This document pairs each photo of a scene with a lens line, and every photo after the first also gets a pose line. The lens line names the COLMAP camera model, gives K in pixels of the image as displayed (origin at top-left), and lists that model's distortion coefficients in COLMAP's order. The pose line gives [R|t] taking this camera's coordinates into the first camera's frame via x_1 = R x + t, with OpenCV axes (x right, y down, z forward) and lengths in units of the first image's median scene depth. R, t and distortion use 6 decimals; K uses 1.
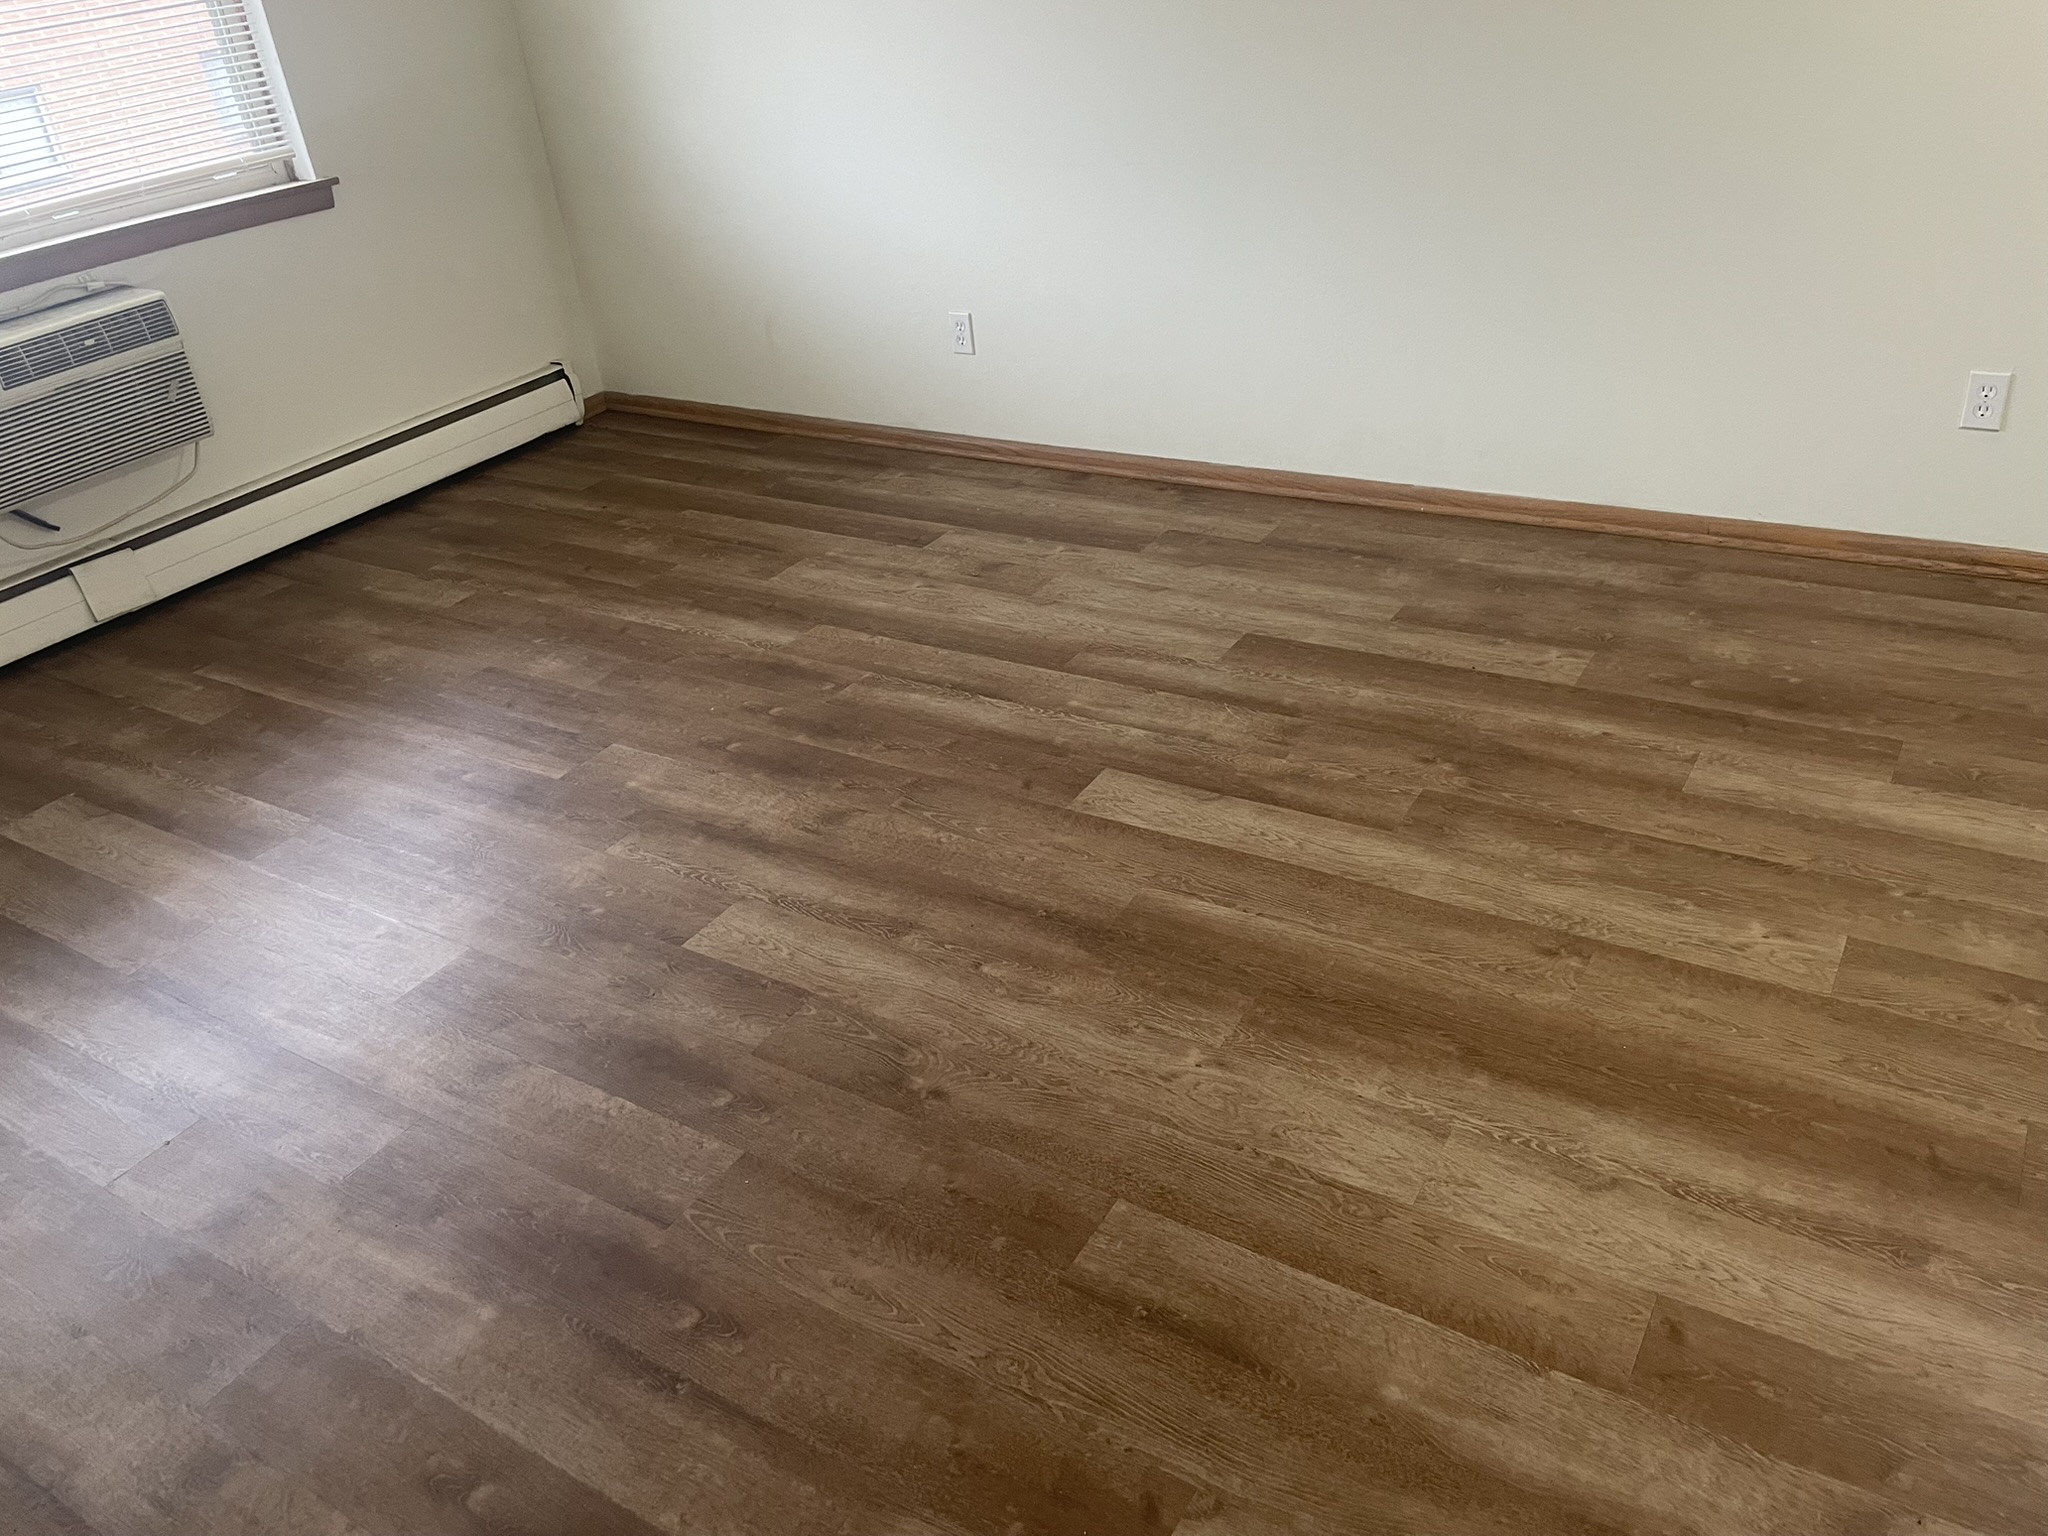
lens RADIAL K [[1498.2, 0, 1024.0], [0, 1498.2, 768.0], [0, 0, 1]] dist [0.089492, -0.104912]
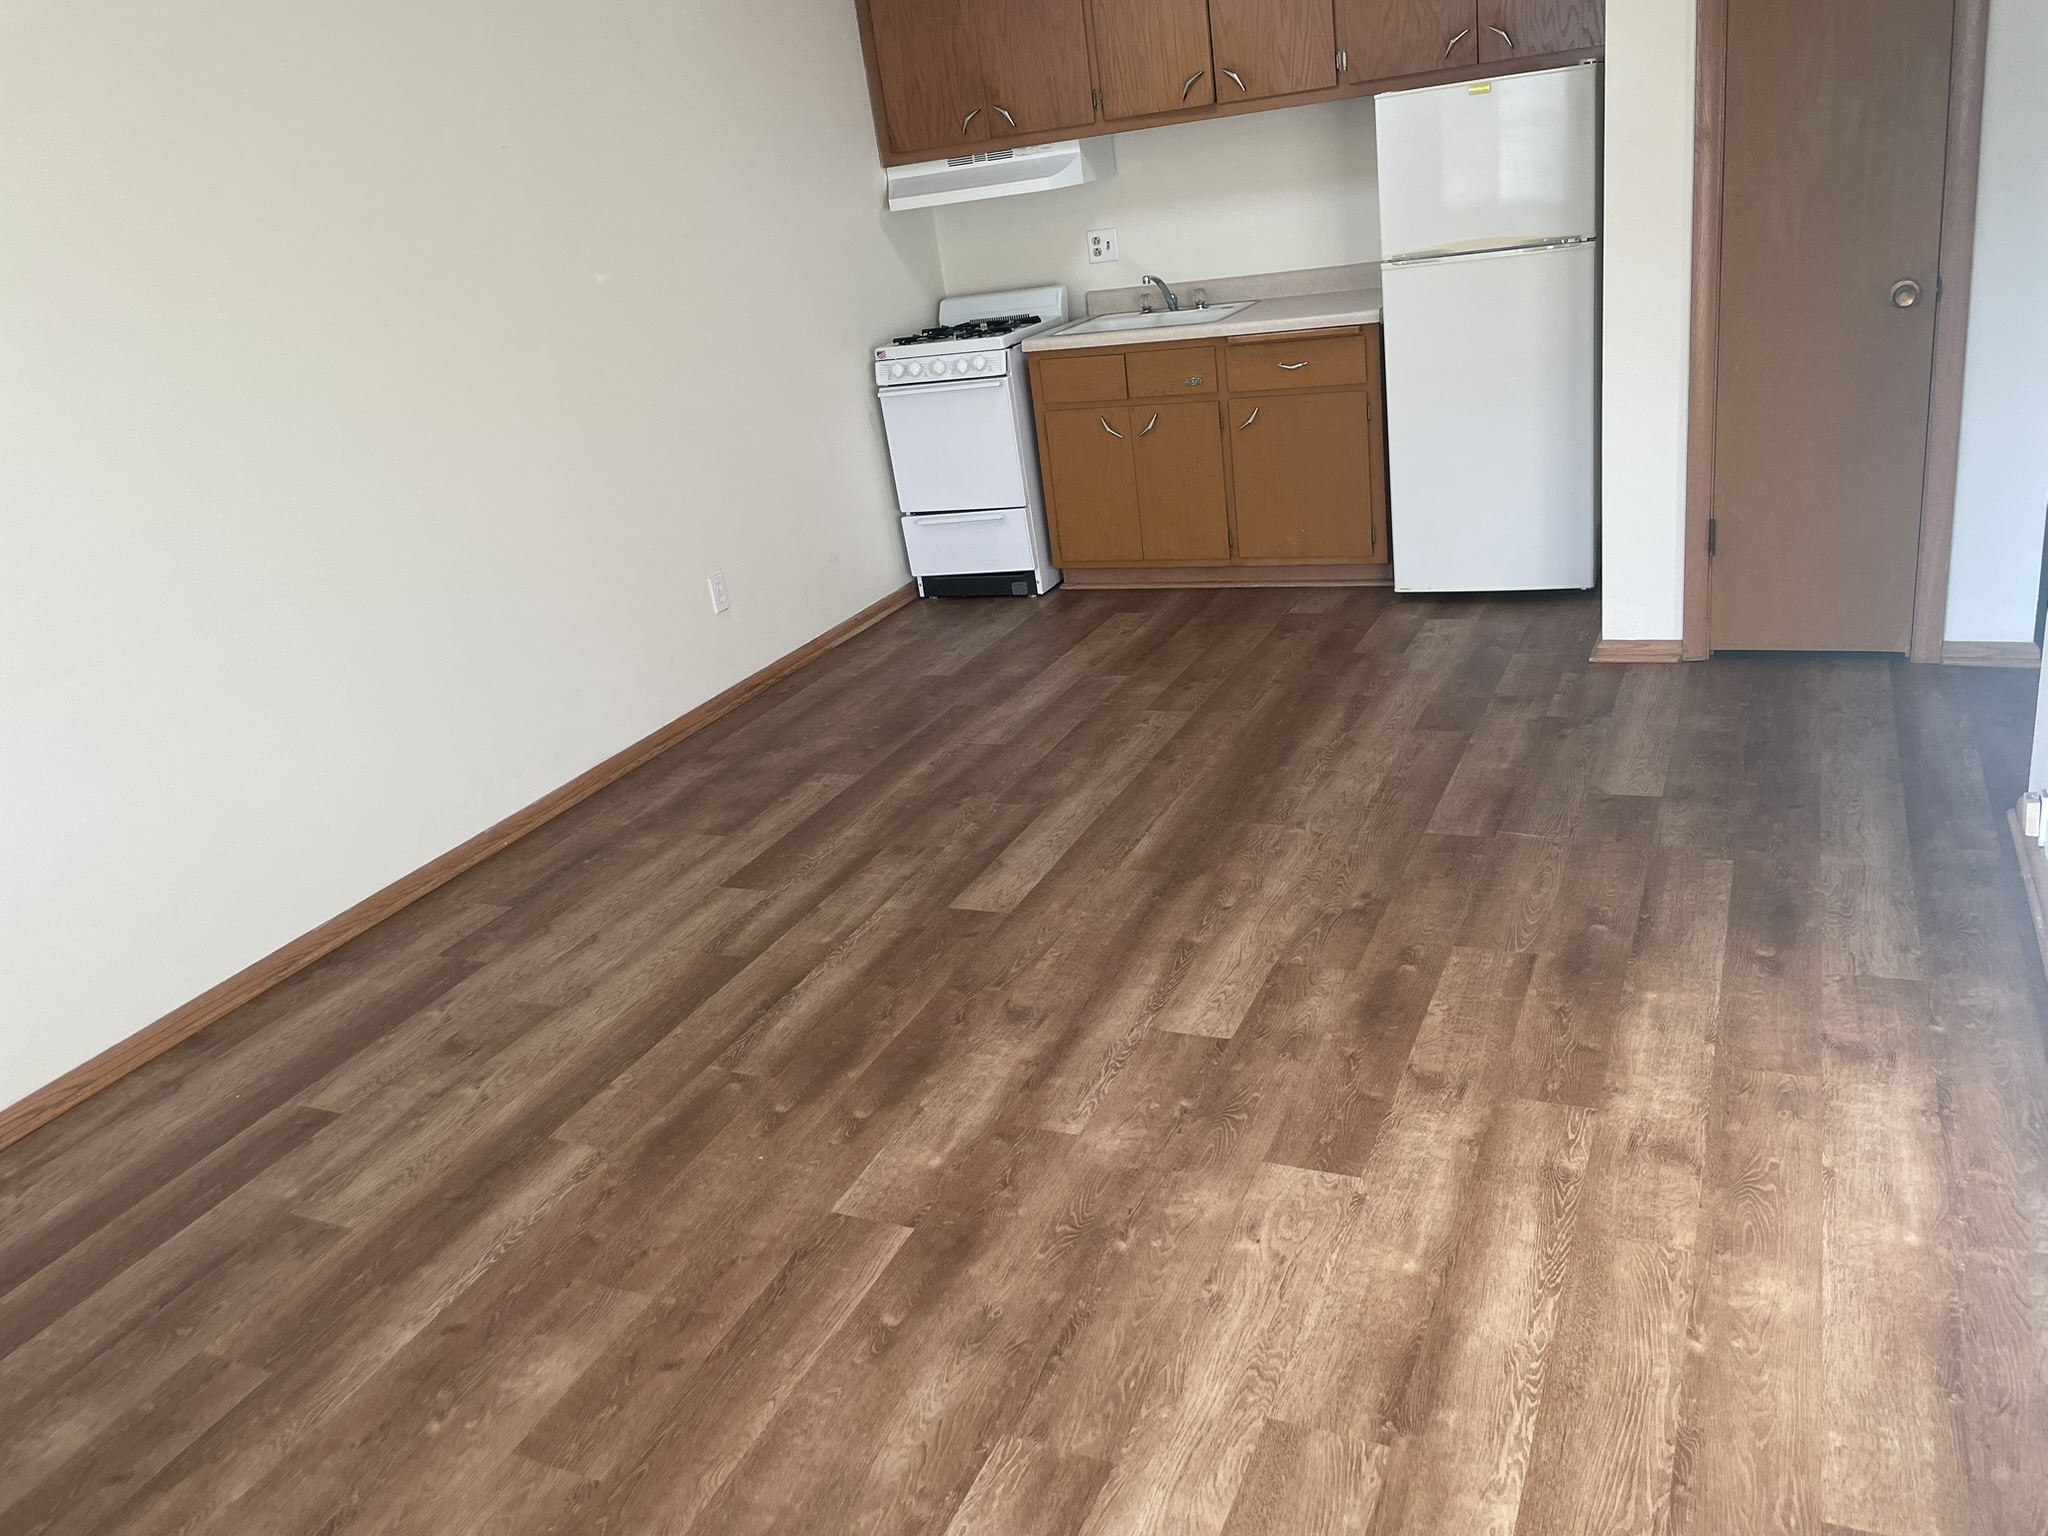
lens RADIAL K [[1498.2, 0, 1024.0], [0, 1498.2, 768.0], [0, 0, 1]] dist [0.089492, -0.104912]
pose [[-0.094023, -0.267761, 0.958887, -0.978594], [0.626551, 0.732582, 0.266003, -0.331496], [-0.773688, 0.625802, 0.098887, 0.720734]]
